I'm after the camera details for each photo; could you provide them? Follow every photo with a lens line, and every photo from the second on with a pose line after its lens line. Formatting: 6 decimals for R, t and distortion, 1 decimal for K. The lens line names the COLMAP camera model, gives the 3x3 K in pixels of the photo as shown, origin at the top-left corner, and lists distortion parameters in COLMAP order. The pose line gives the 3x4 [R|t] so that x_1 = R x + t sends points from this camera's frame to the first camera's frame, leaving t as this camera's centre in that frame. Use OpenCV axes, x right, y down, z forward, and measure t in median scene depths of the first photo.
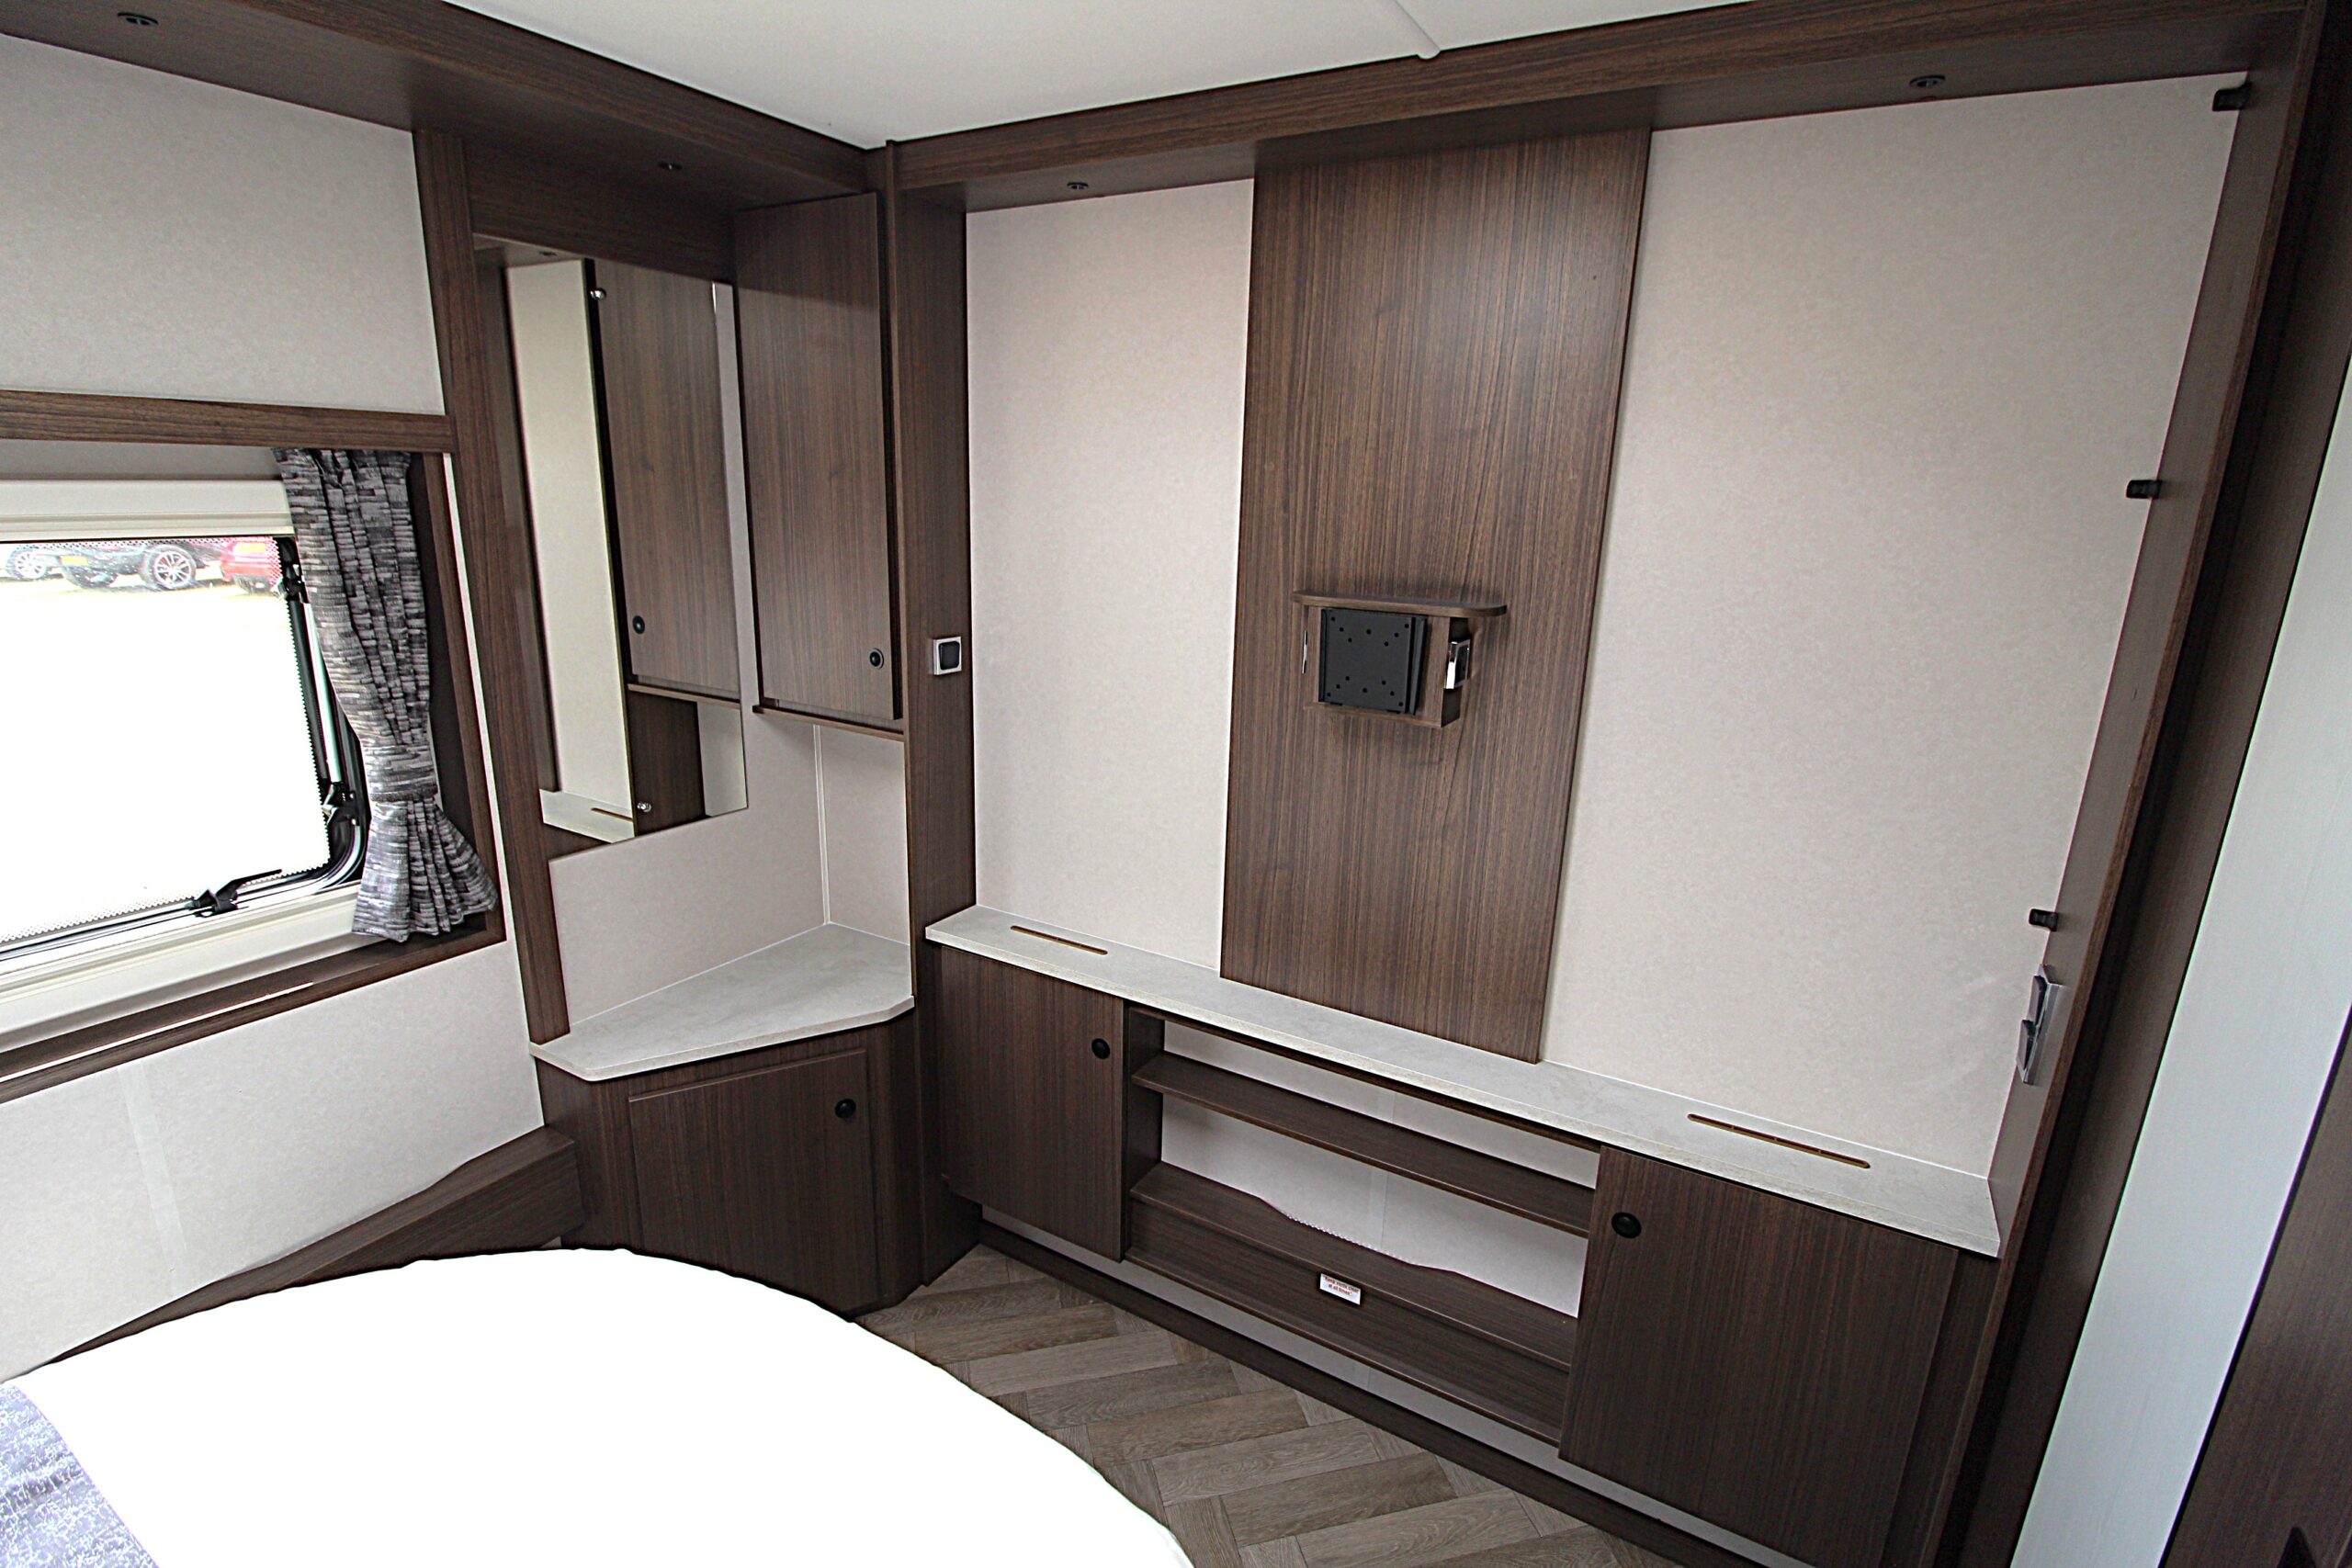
lens RADIAL K [[1090.5, 0, 1185.5], [0, 1090.5, 774.0], [0, 0, 1]] dist [-0.001099, -0.012851]
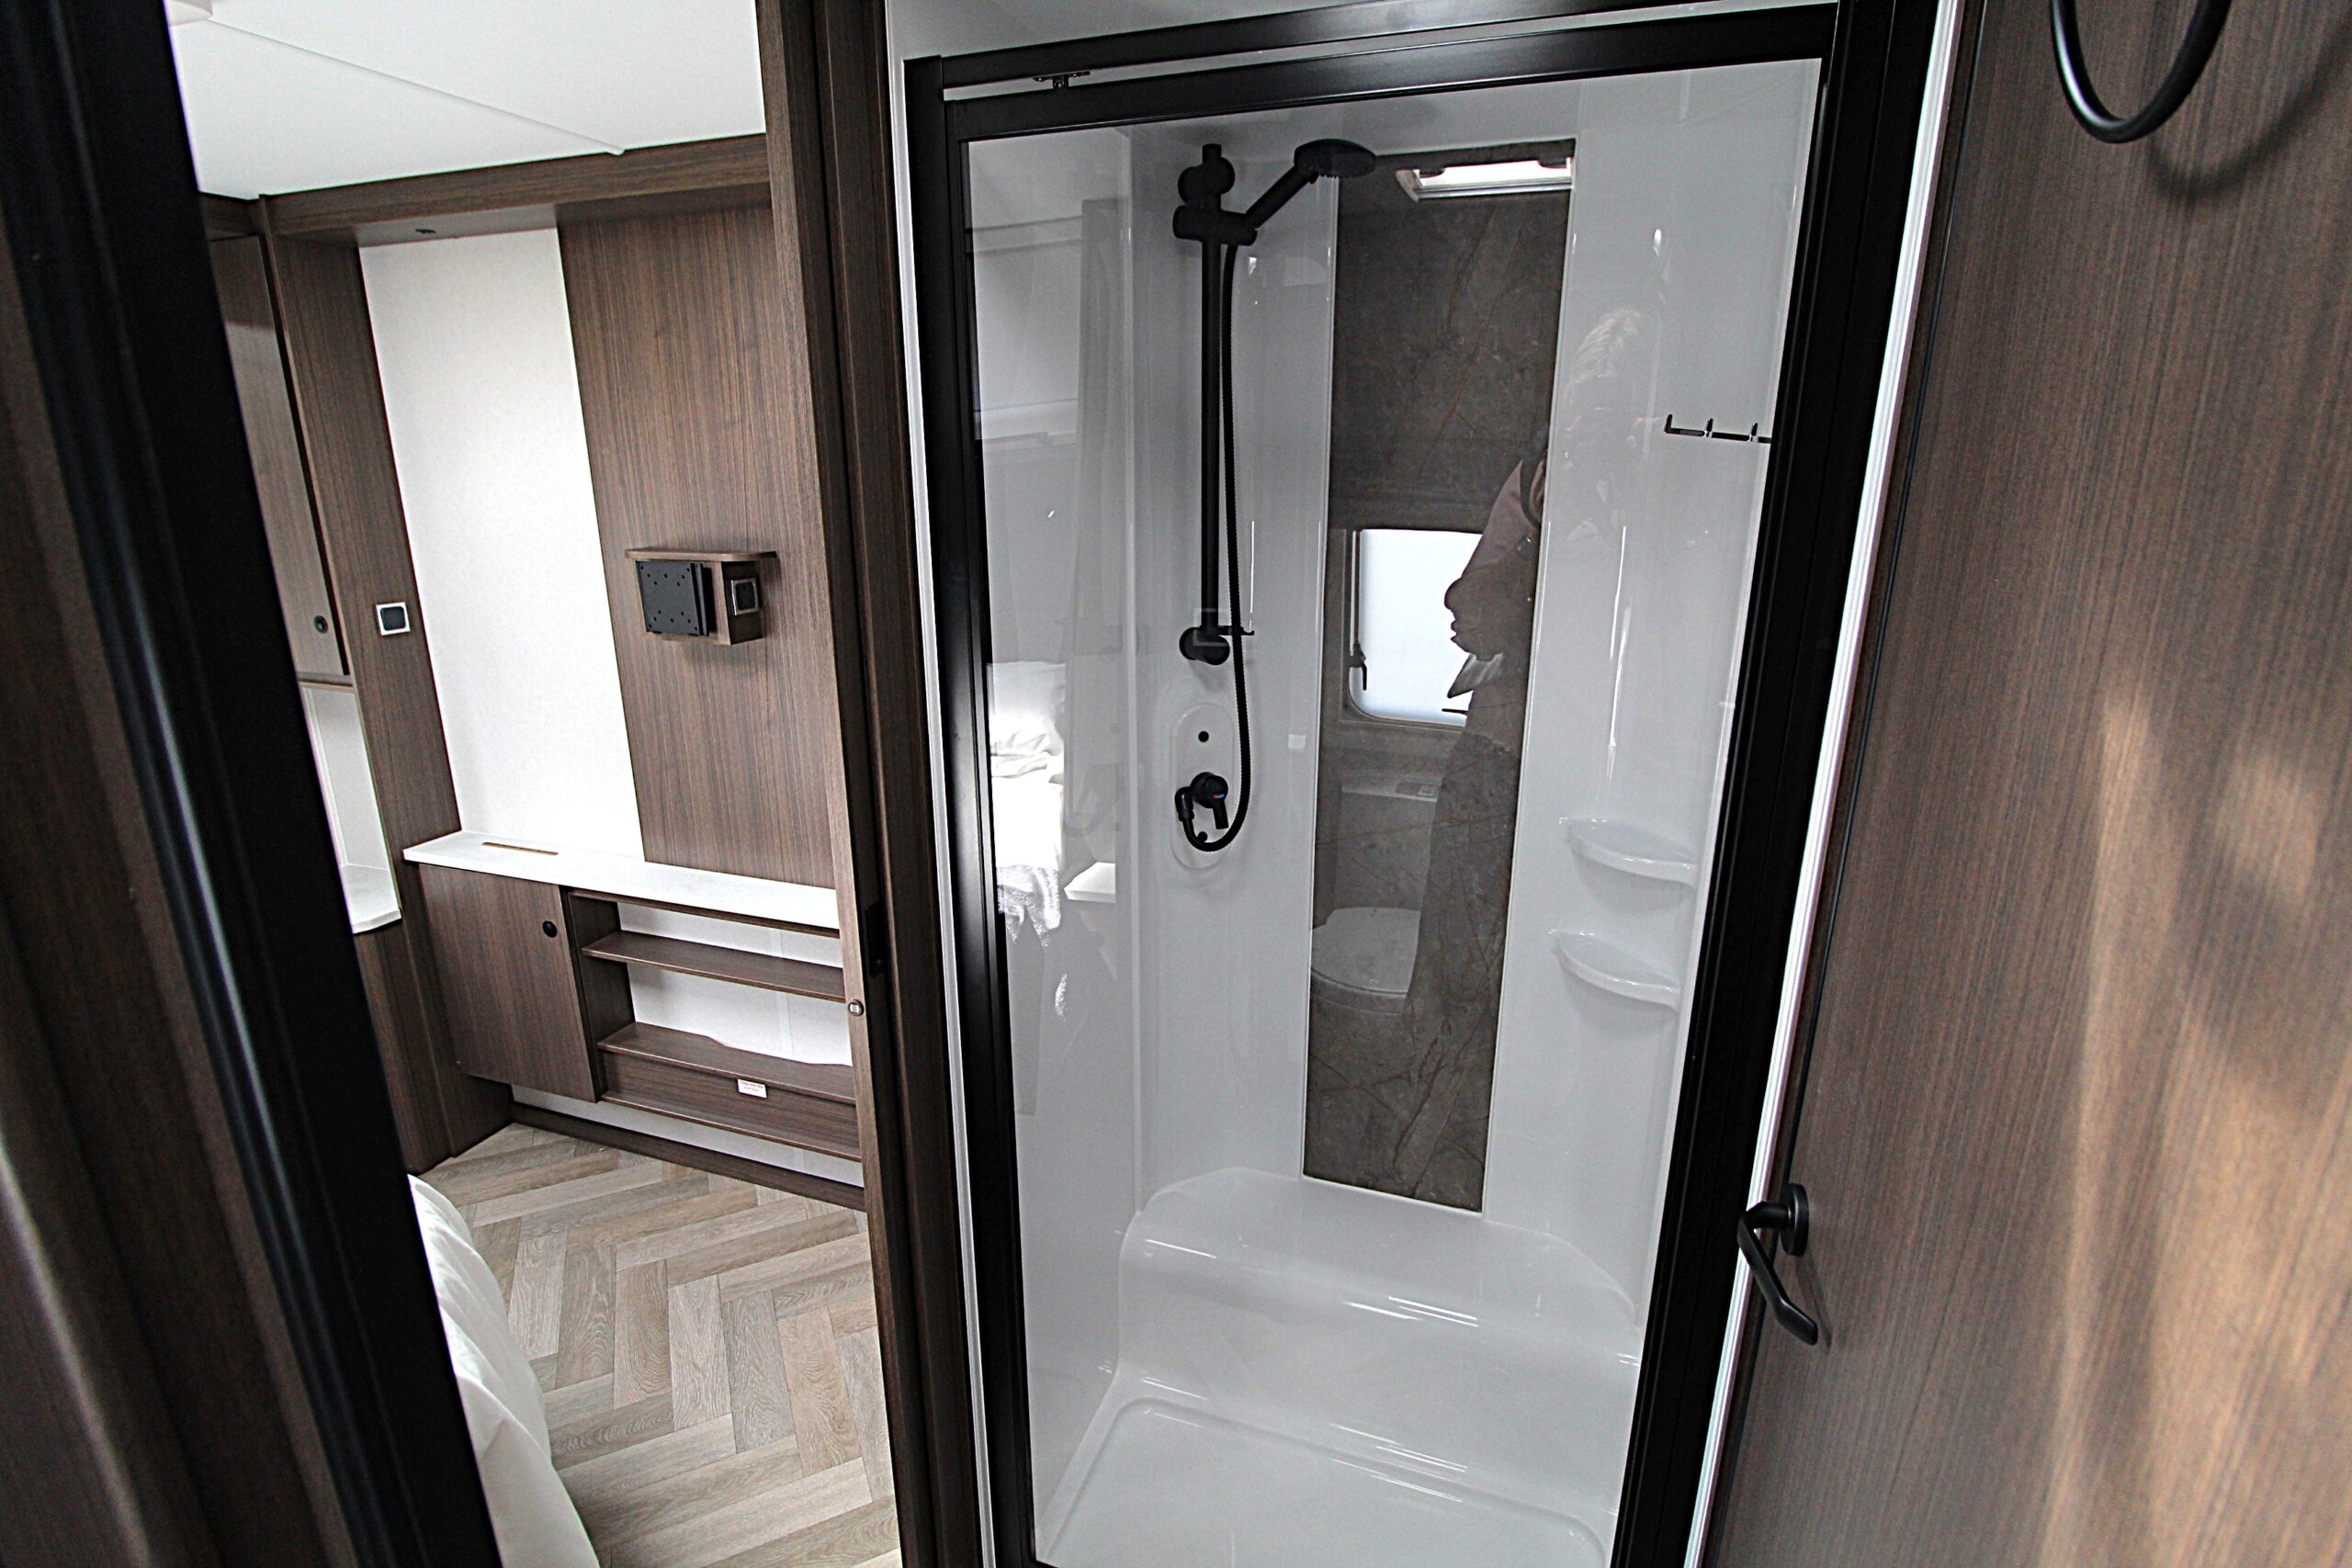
lens RADIAL K [[1055.4, 0, 1183.4], [0, 1055.4, 763.3], [0, 0, 1]] dist [-0.015245, -0.001258]
pose [[0.978138, -0.081151, 0.191471, 0.433438], [0.077933, 0.996663, 0.024287, 0.096713], [-0.192803, -0.008834, 0.981198, -0.318631]]
